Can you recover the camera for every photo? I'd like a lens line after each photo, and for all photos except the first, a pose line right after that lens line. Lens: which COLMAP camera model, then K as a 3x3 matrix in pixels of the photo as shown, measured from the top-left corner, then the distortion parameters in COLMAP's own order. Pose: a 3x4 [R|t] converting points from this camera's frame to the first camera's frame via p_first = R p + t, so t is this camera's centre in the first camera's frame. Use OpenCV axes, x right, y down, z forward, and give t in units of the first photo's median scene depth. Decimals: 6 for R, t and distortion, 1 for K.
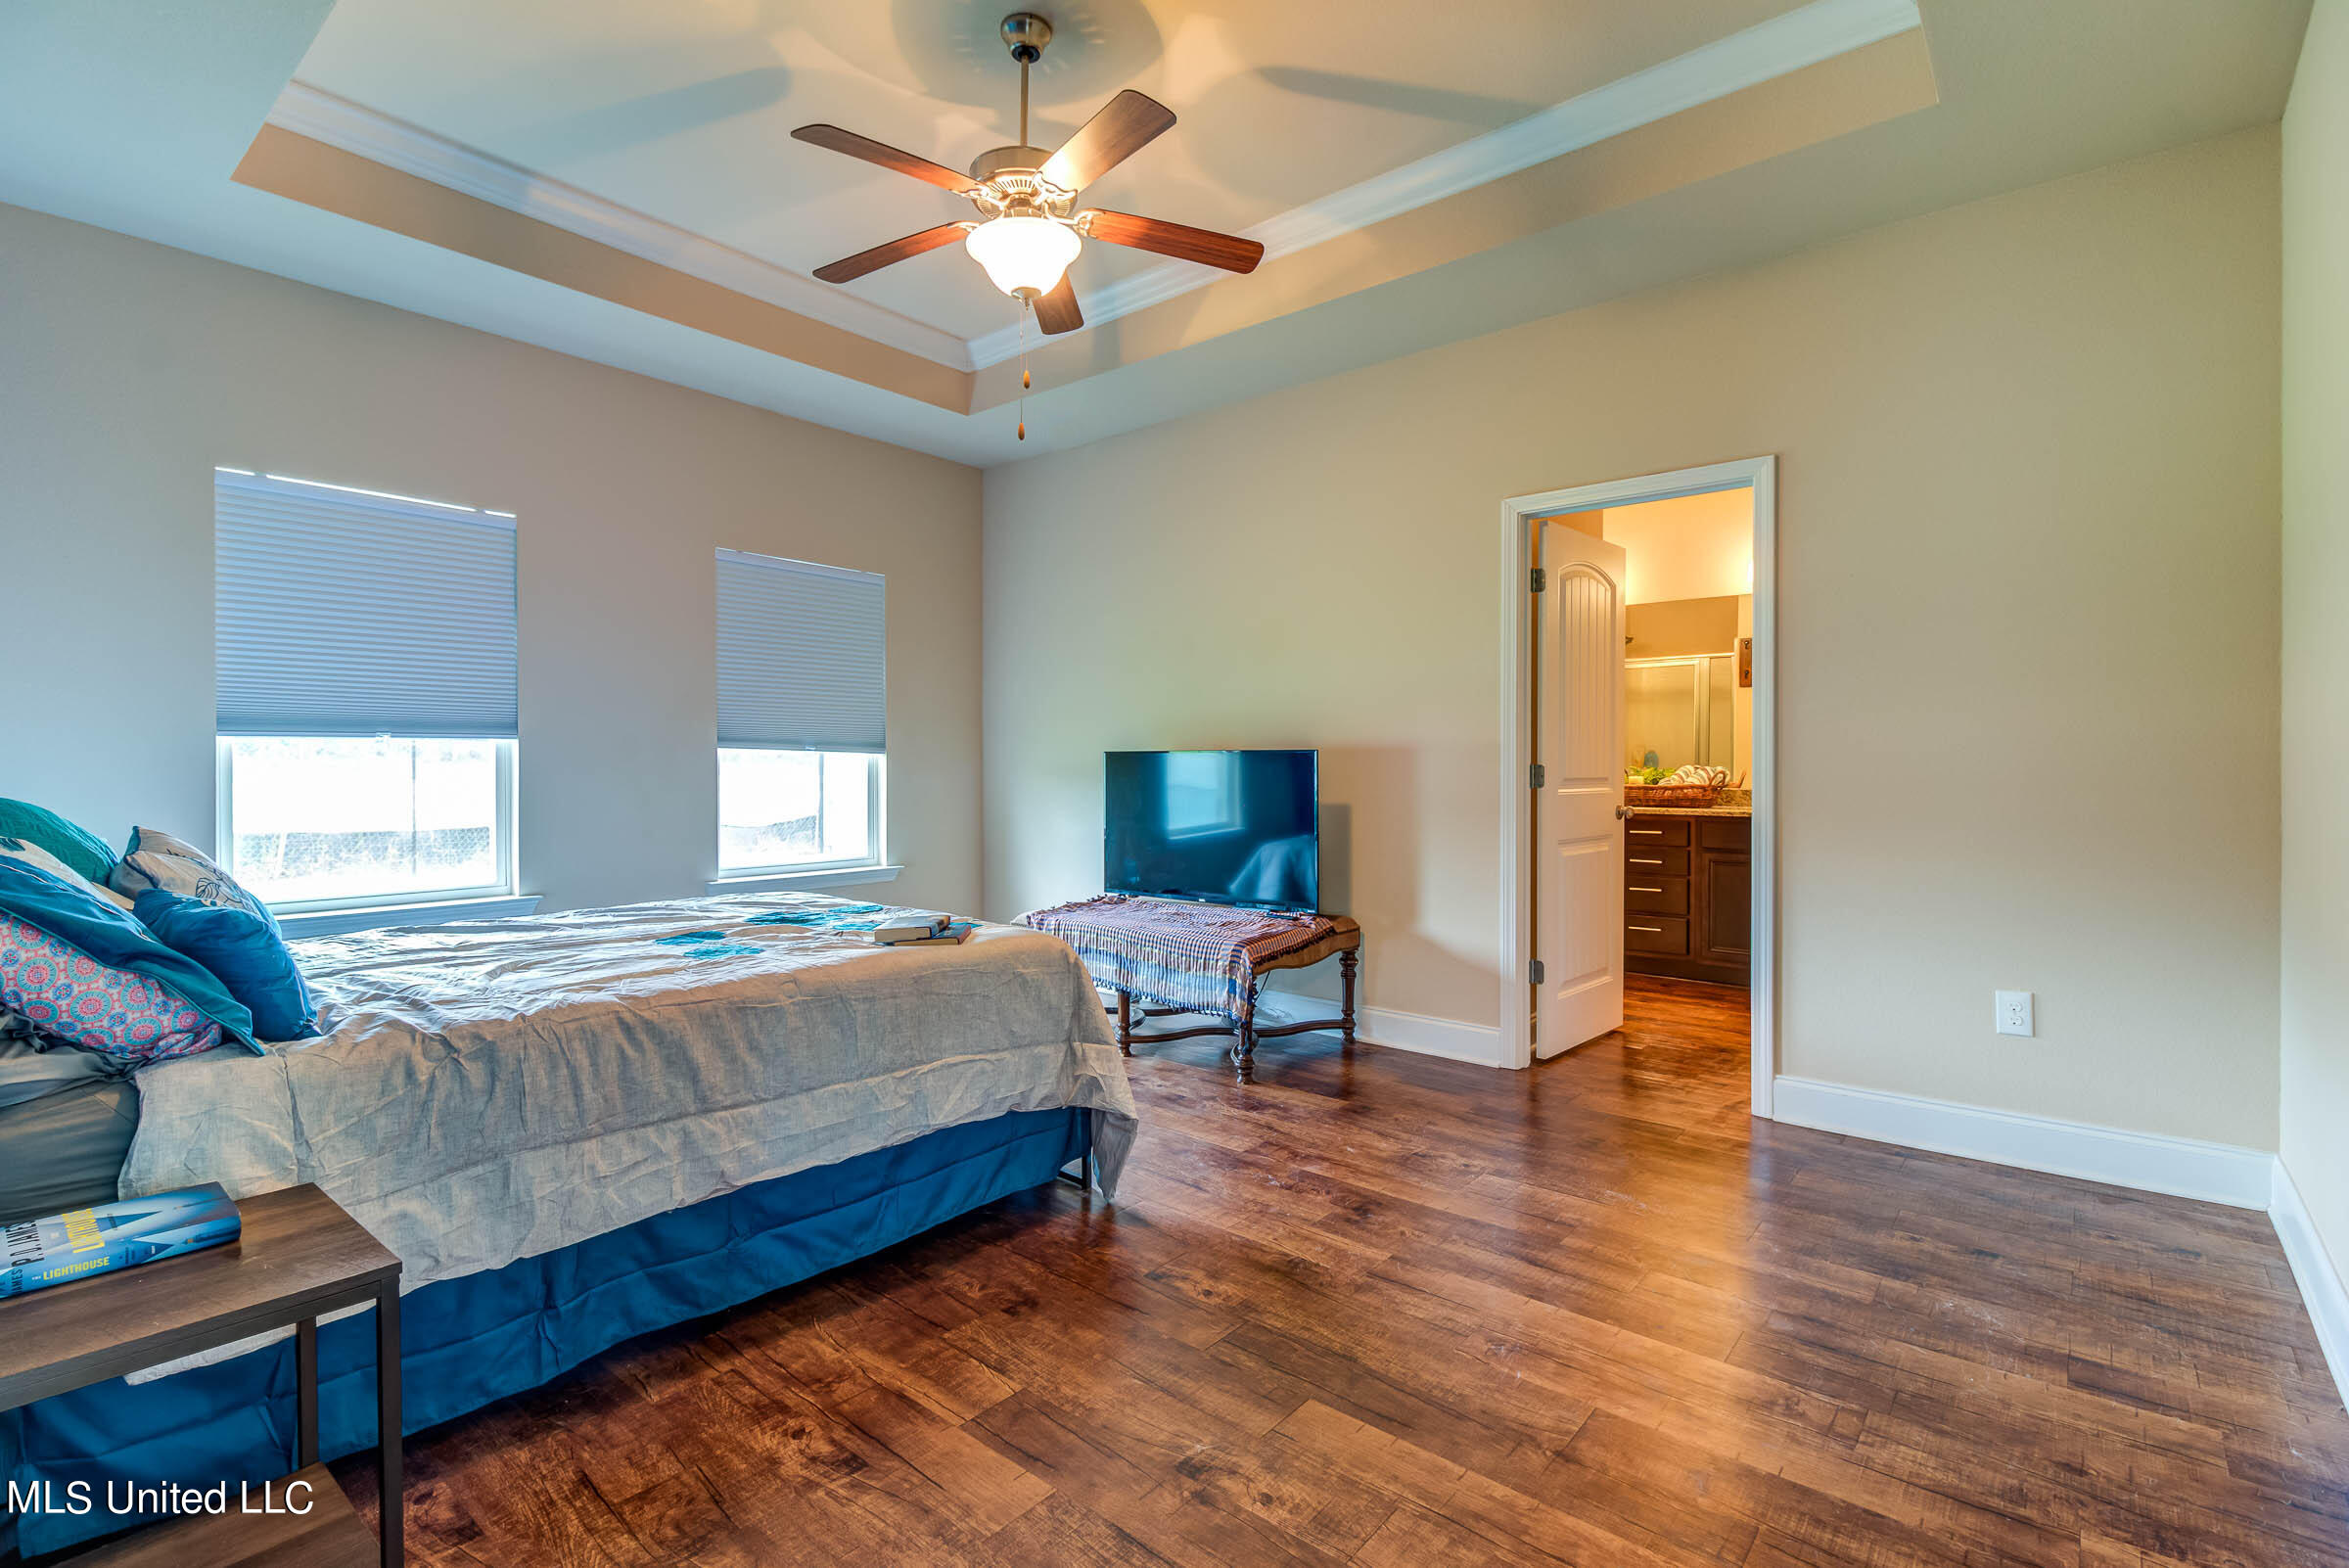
lens RADIAL K [[1081.1, 0, 1158.1], [0, 1081.1, 772.9], [0, 0, 1]] dist [0.001653, -0.000850]
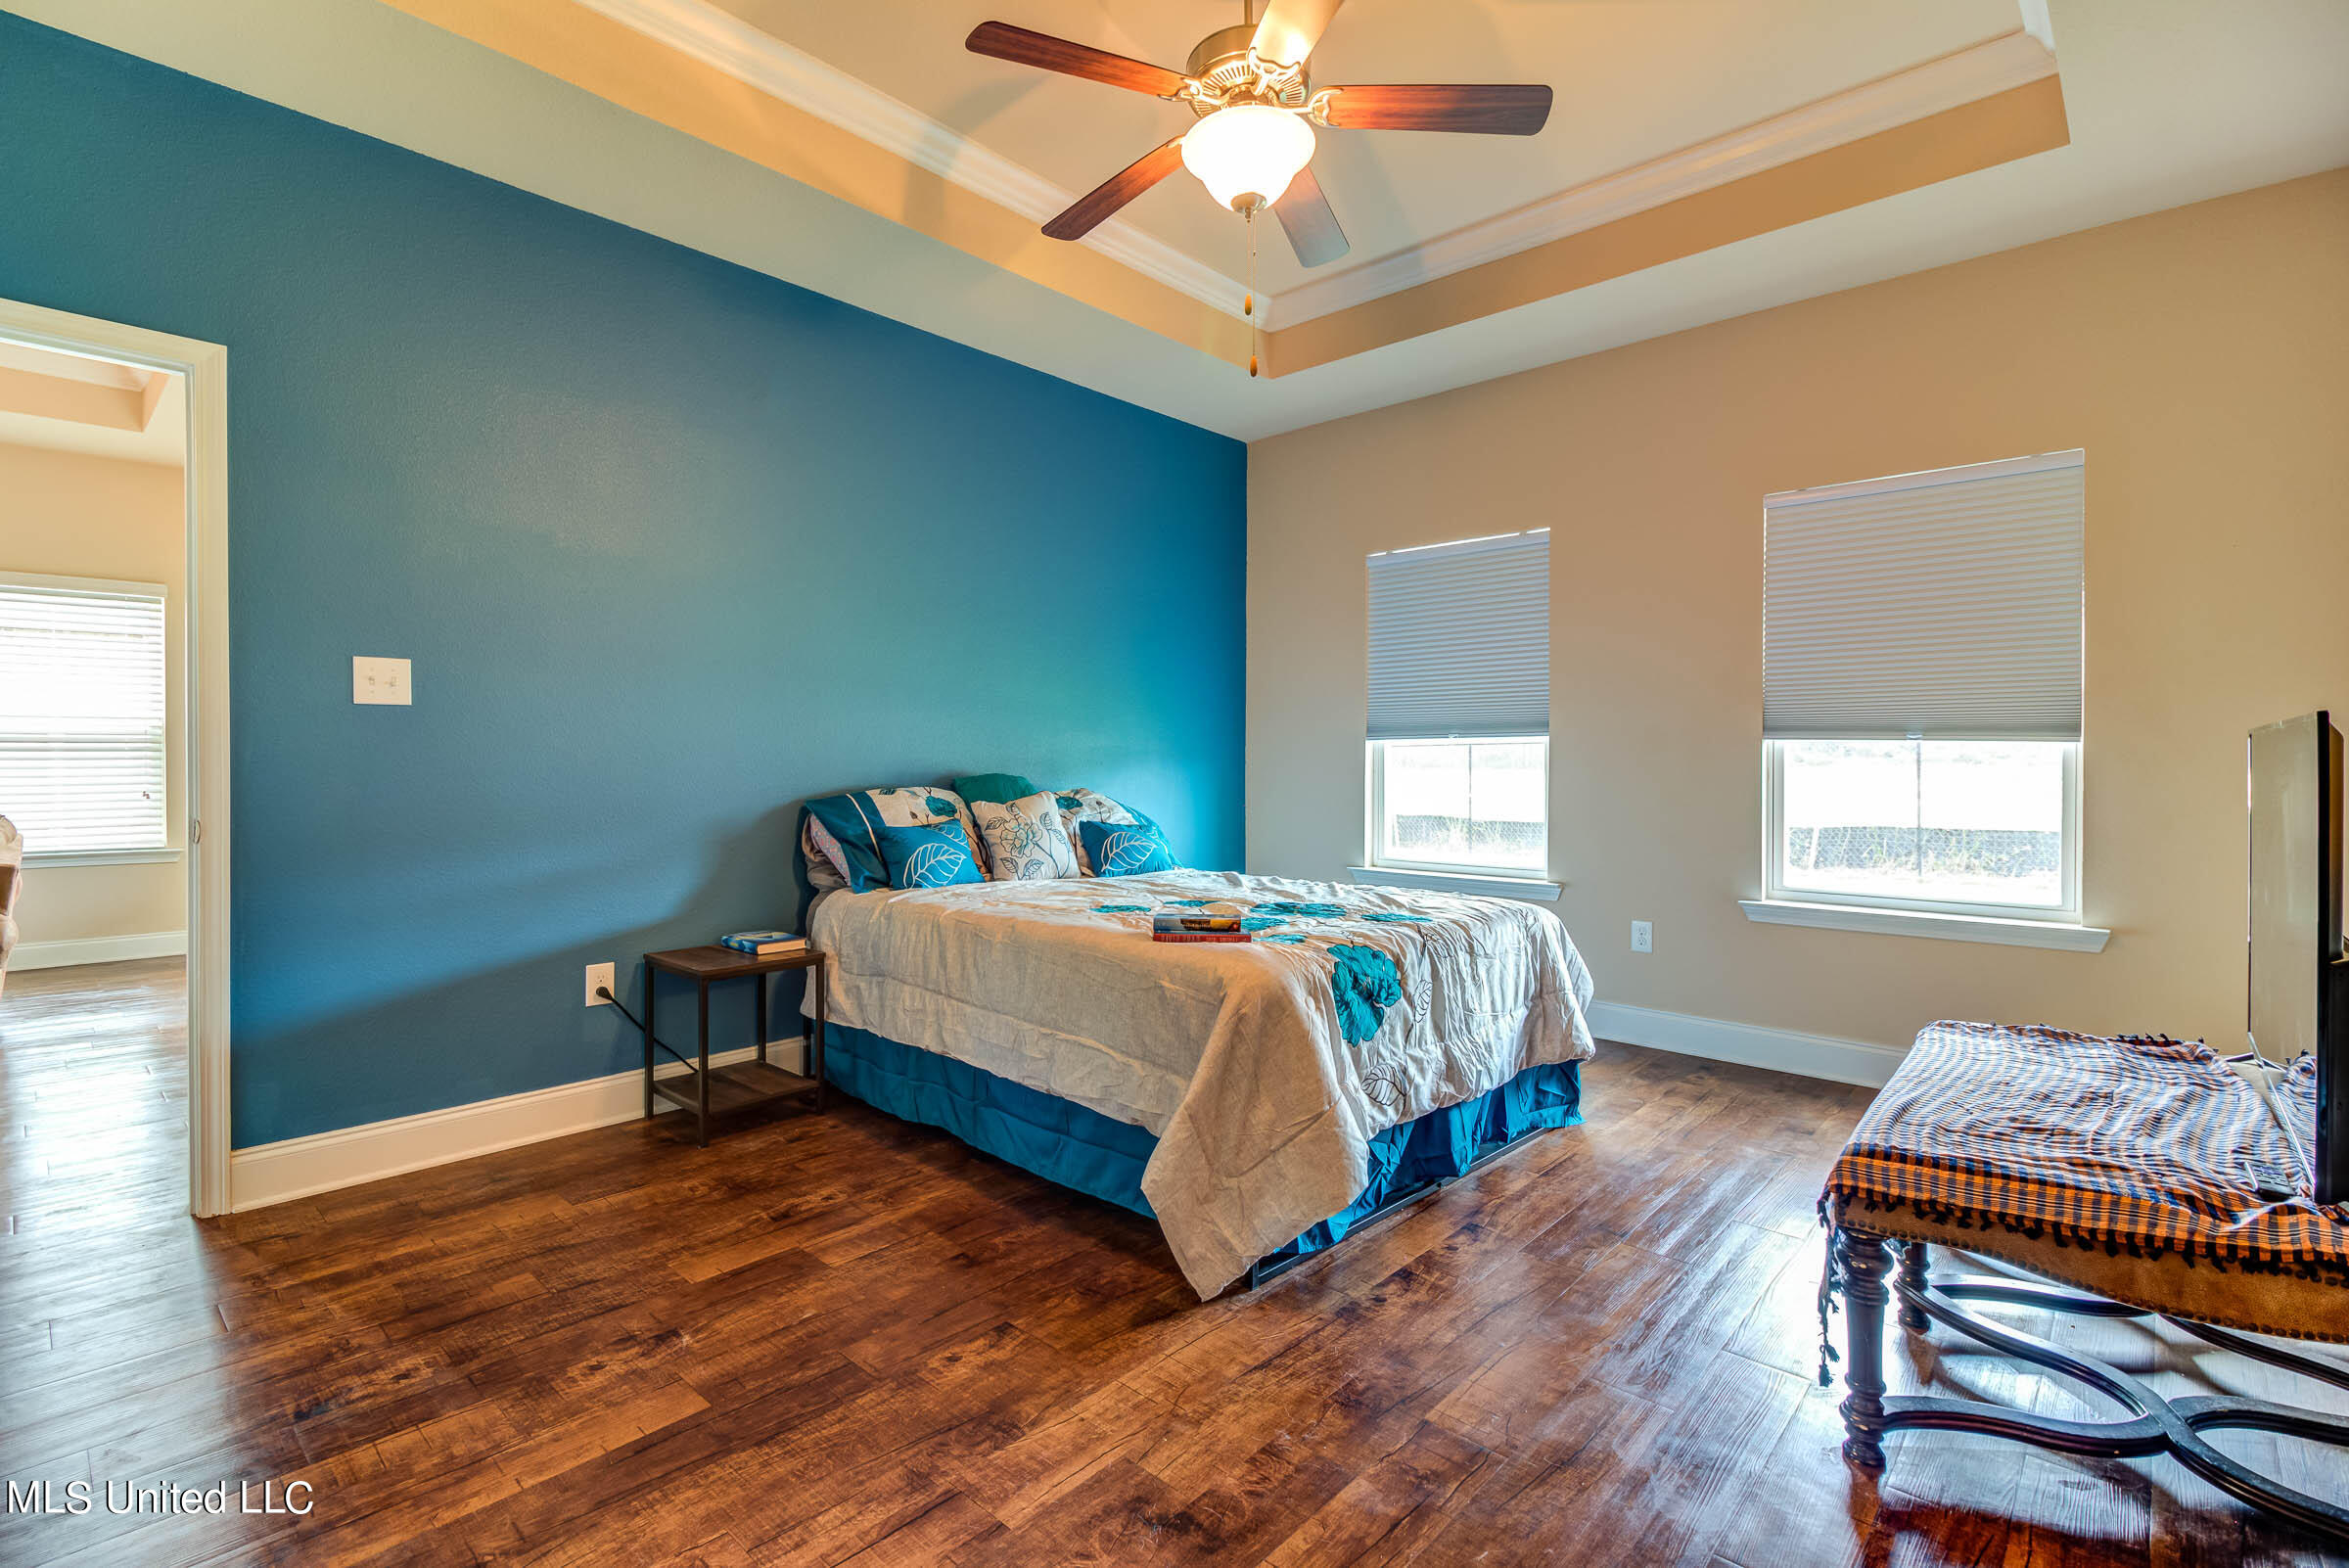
lens RADIAL K [[1081.1, 0, 1158.1], [0, 1081.1, 772.9], [0, 0, 1]] dist [0.001653, -0.000850]
pose [[-0.051249, 0.010102, -0.998635, 0.868920], [-0.005743, 0.999929, 0.010410, -0.005817], [0.998669, 0.006268, -0.051188, 1.152076]]
